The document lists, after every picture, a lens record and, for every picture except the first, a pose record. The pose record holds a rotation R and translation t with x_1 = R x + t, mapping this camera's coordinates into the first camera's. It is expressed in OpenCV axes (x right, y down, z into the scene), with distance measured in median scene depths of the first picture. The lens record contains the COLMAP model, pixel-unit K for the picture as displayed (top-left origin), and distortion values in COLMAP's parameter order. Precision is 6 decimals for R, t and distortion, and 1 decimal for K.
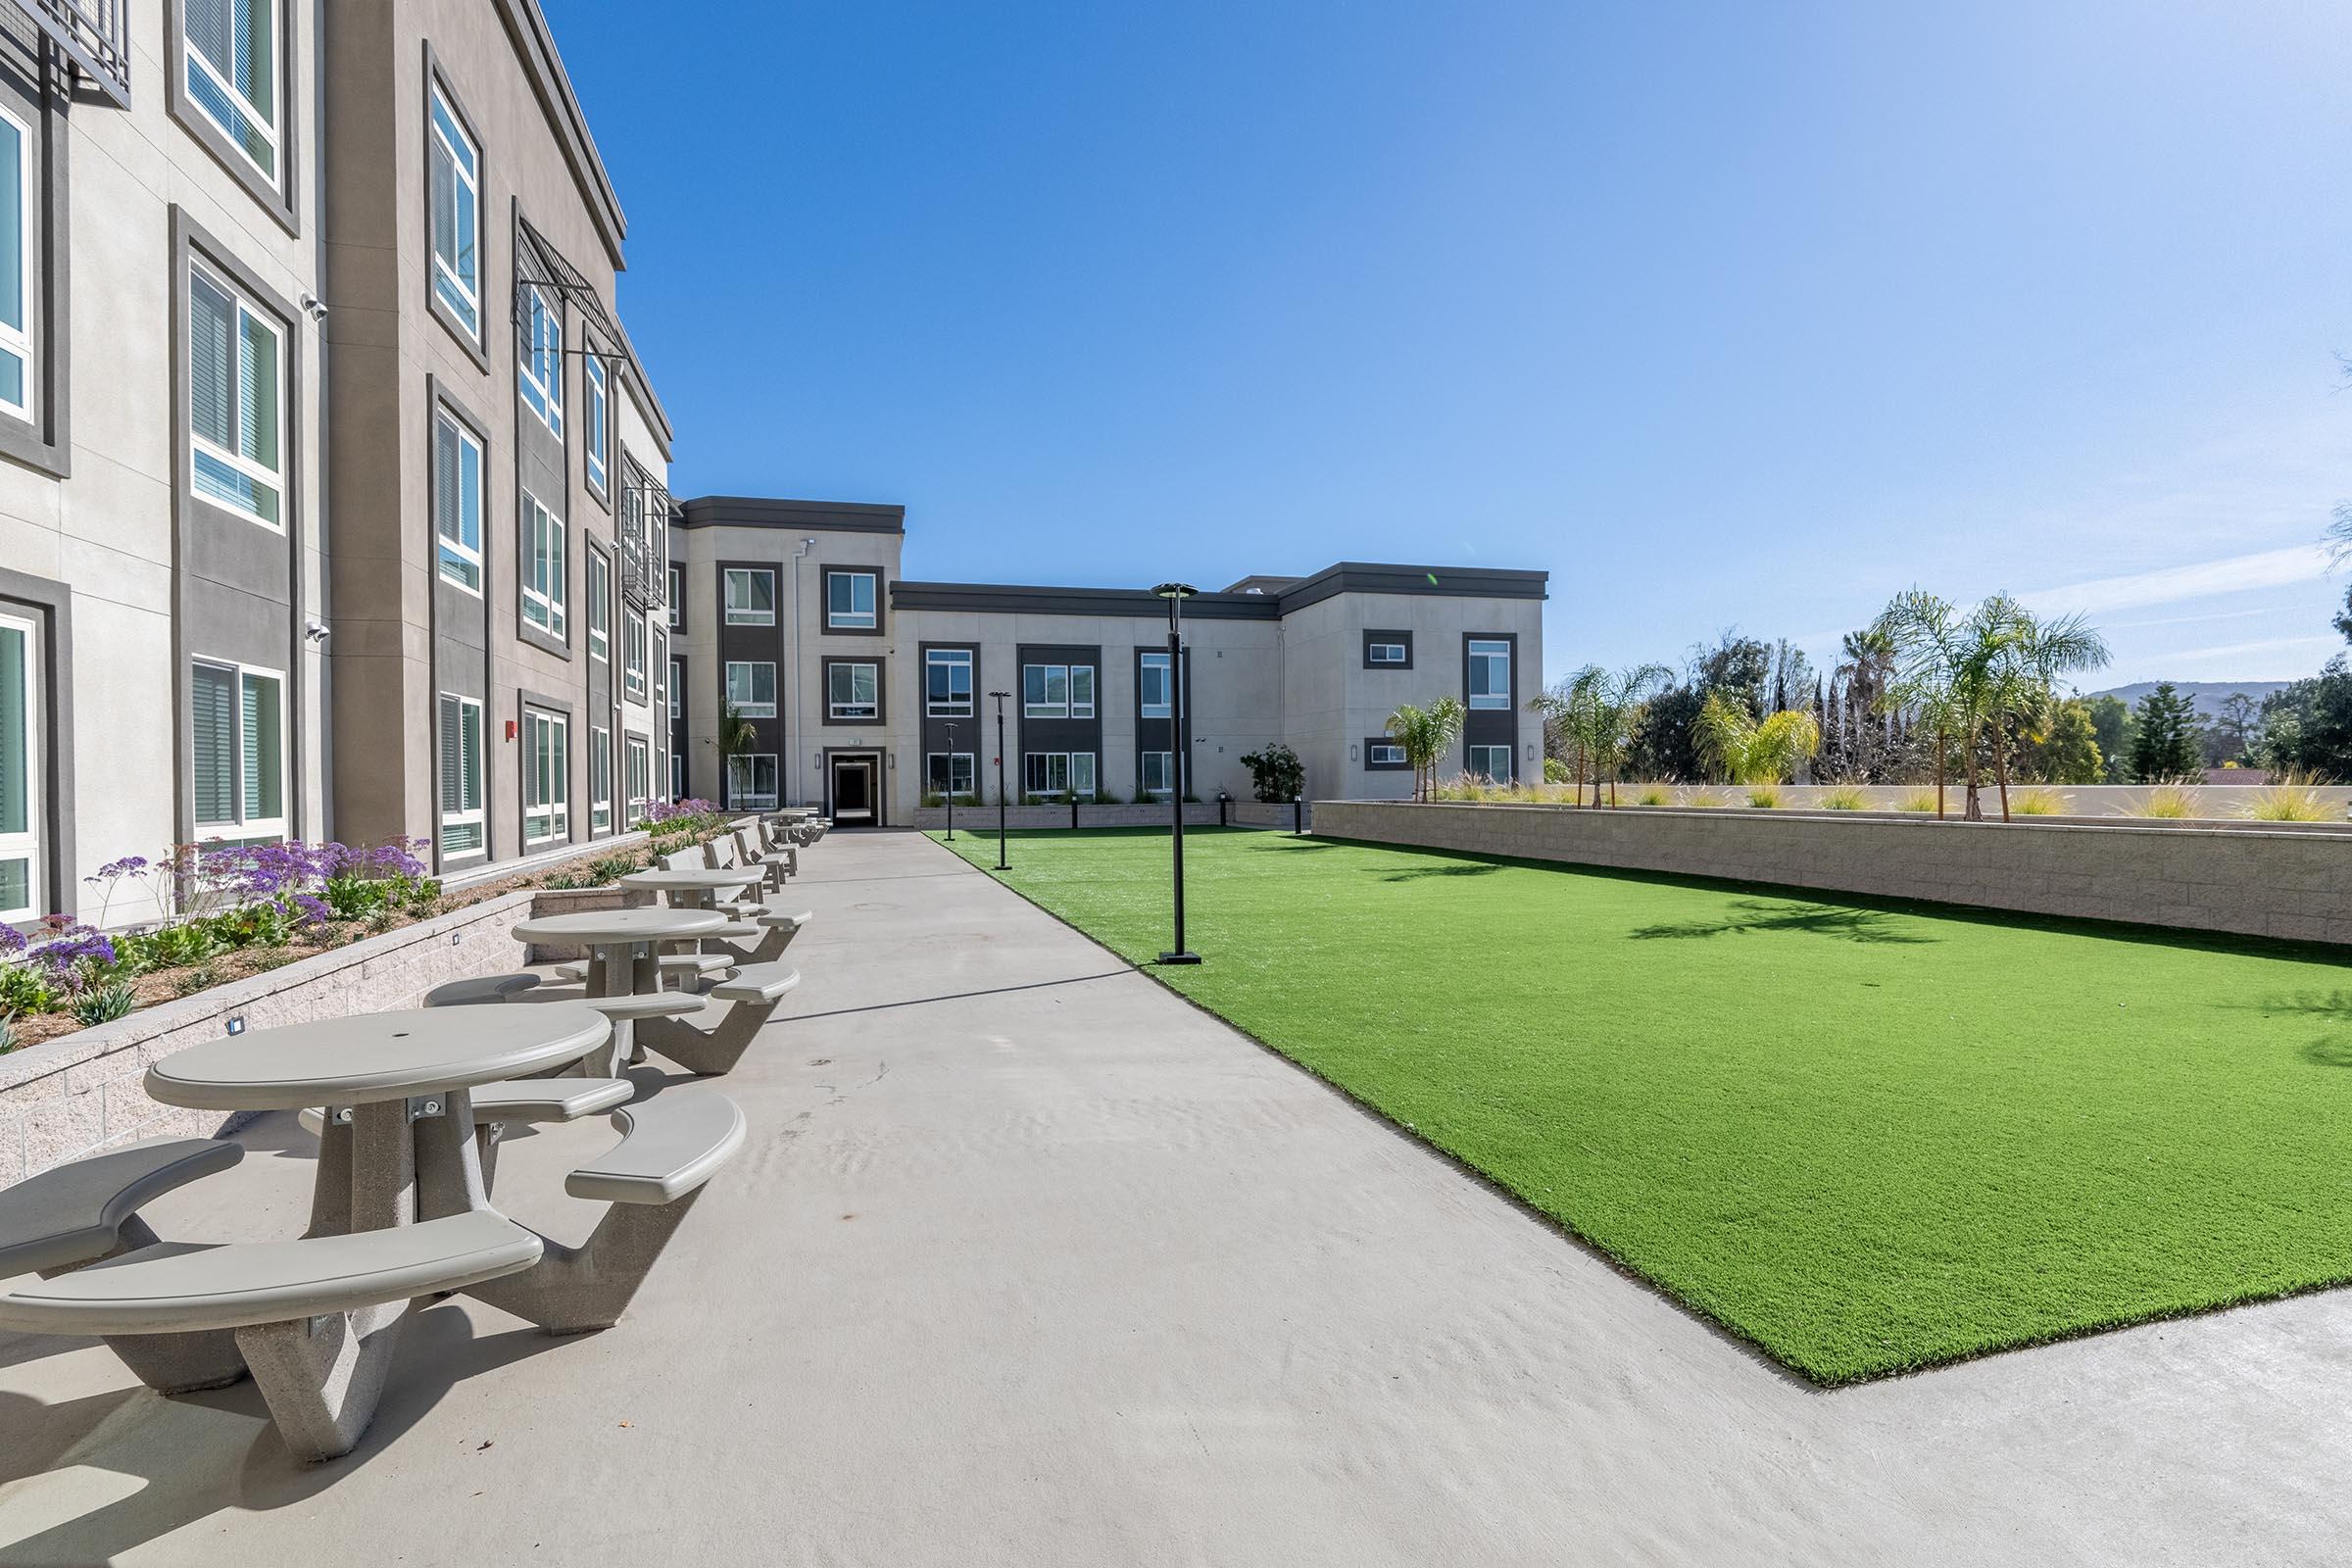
lens RADIAL K [[1134.9, 0, 1119.6], [0, 1134.9, 782.3], [0, 0, 1]] dist [-0.010185, 0.000469]
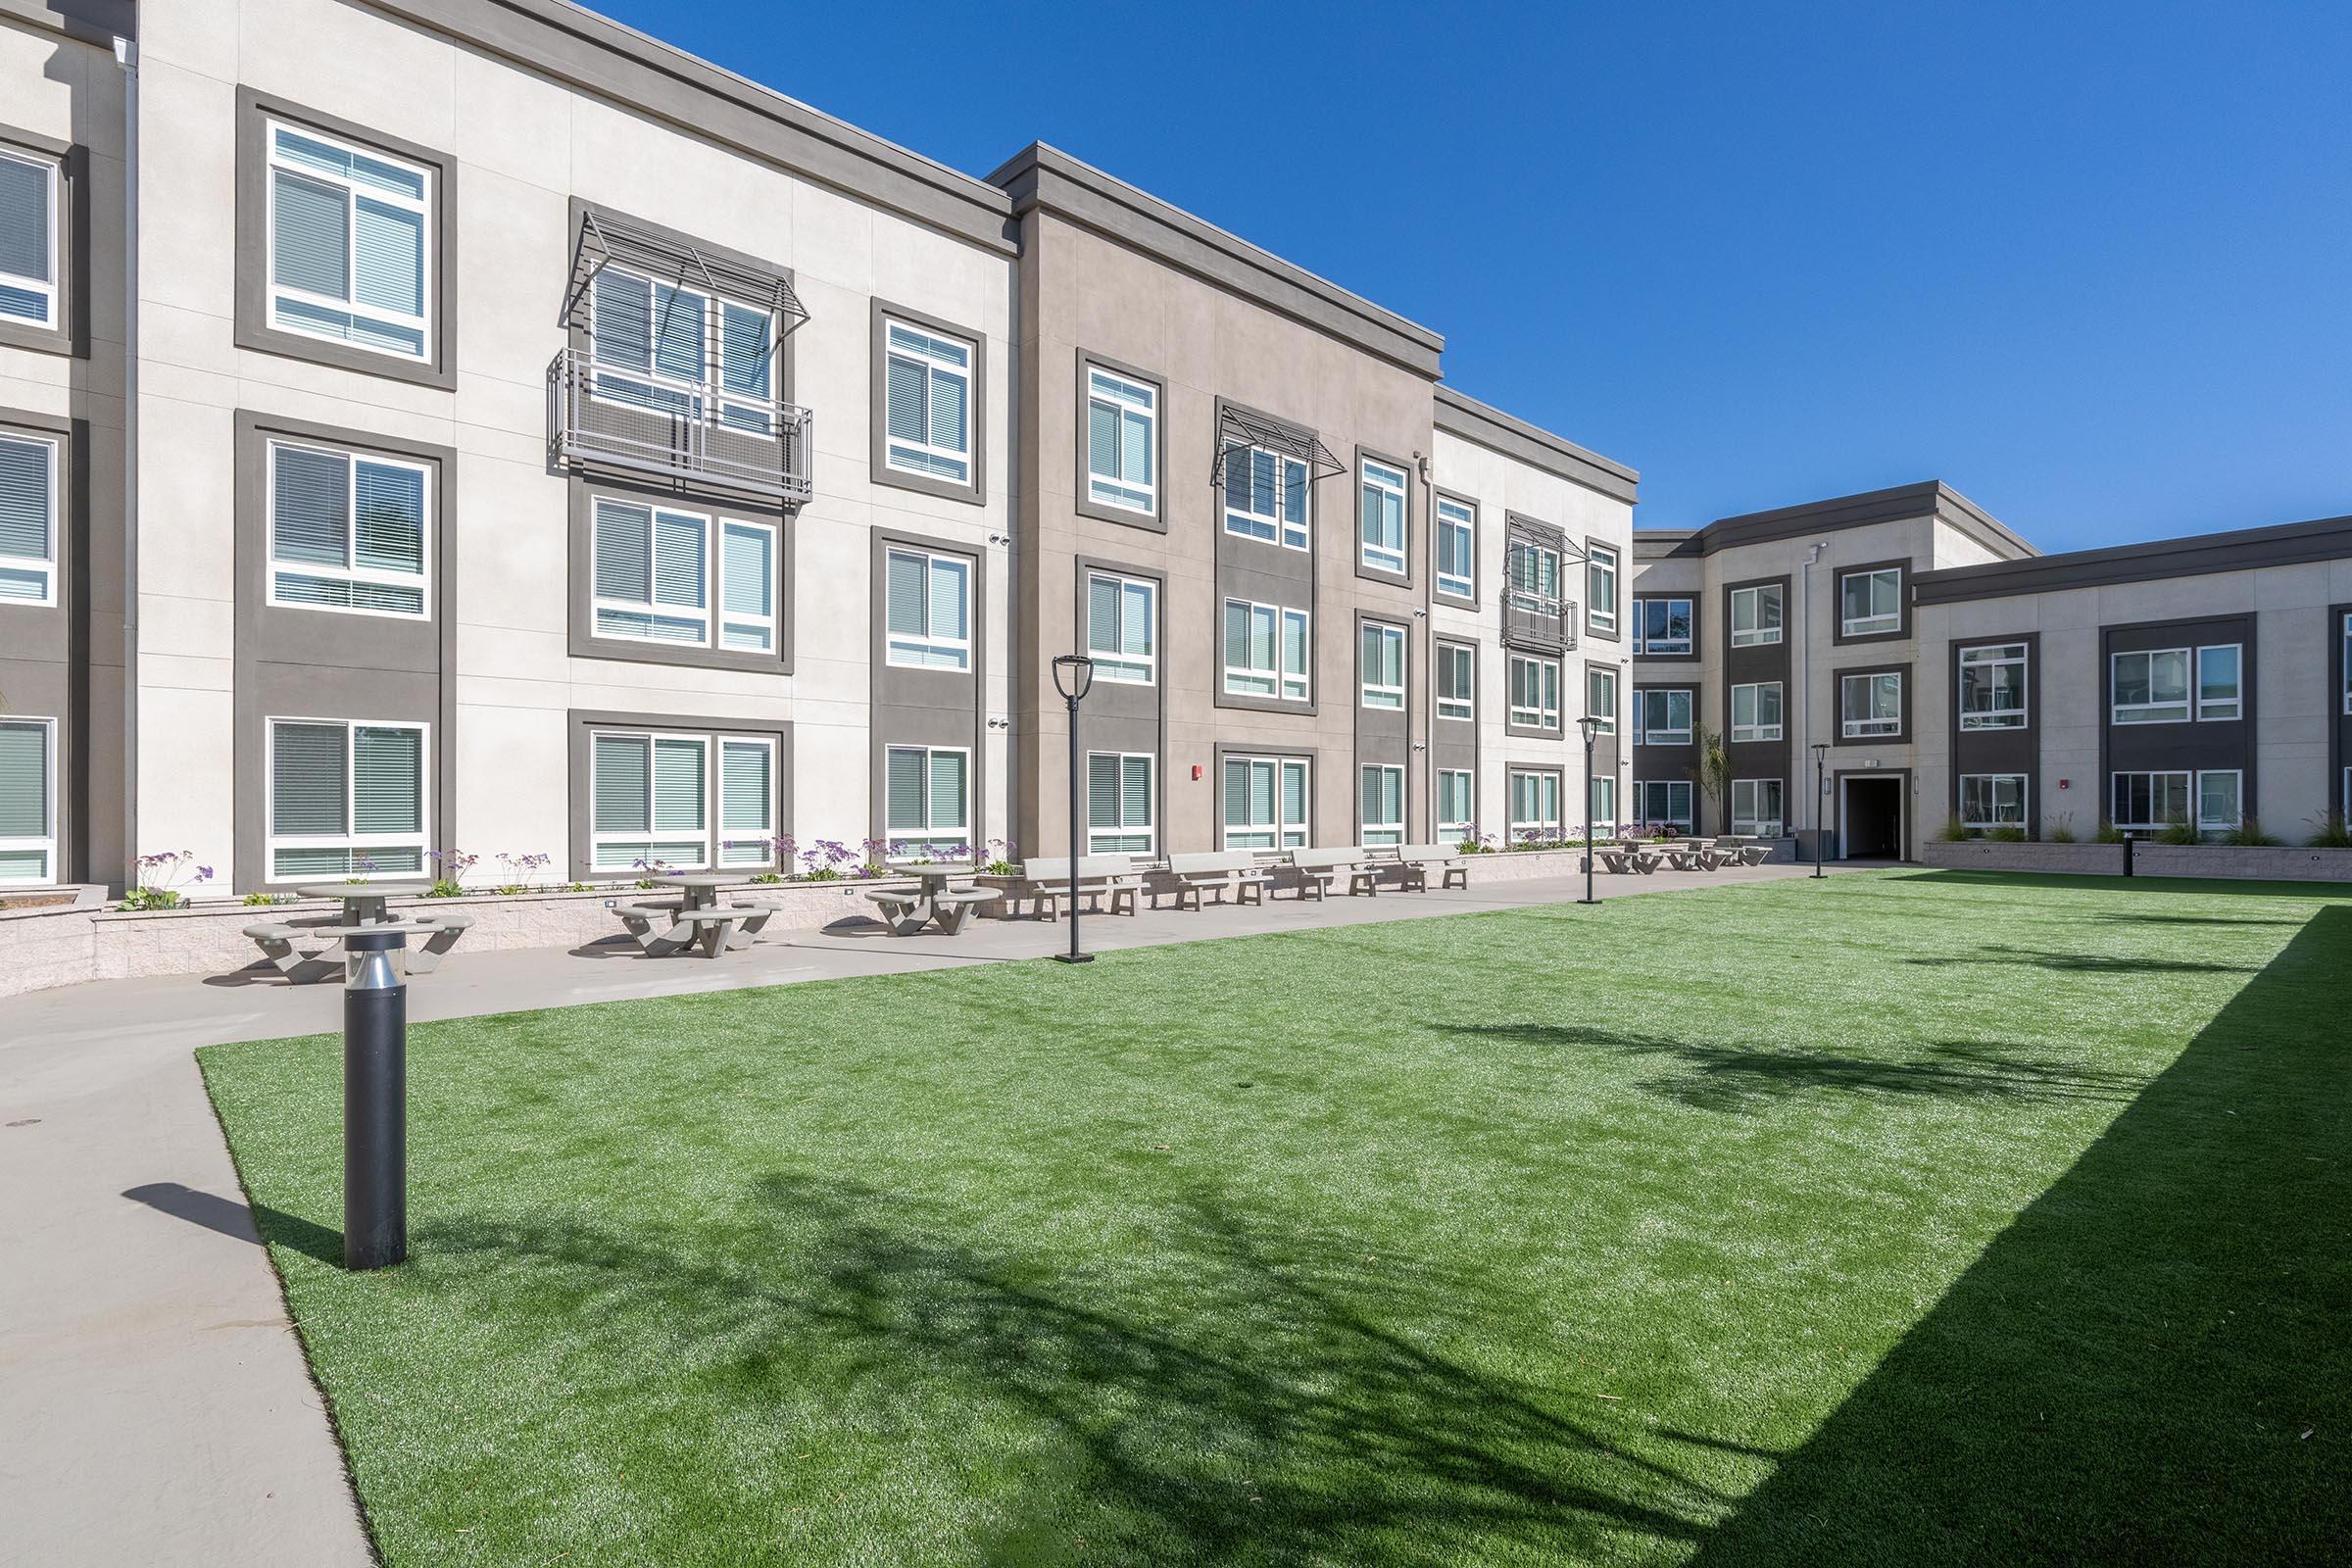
lens RADIAL K [[1134.9, 0, 1214.1], [0, 1134.9, 802.8], [0, 0, 1]] dist [-0.010185, 0.000469]
pose [[0.462595, 0.006400, -0.886547, 0.307268], [-0.006564, 0.999971, 0.003793, -0.005122], [0.886546, 0.004064, 0.462624, 0.143278]]
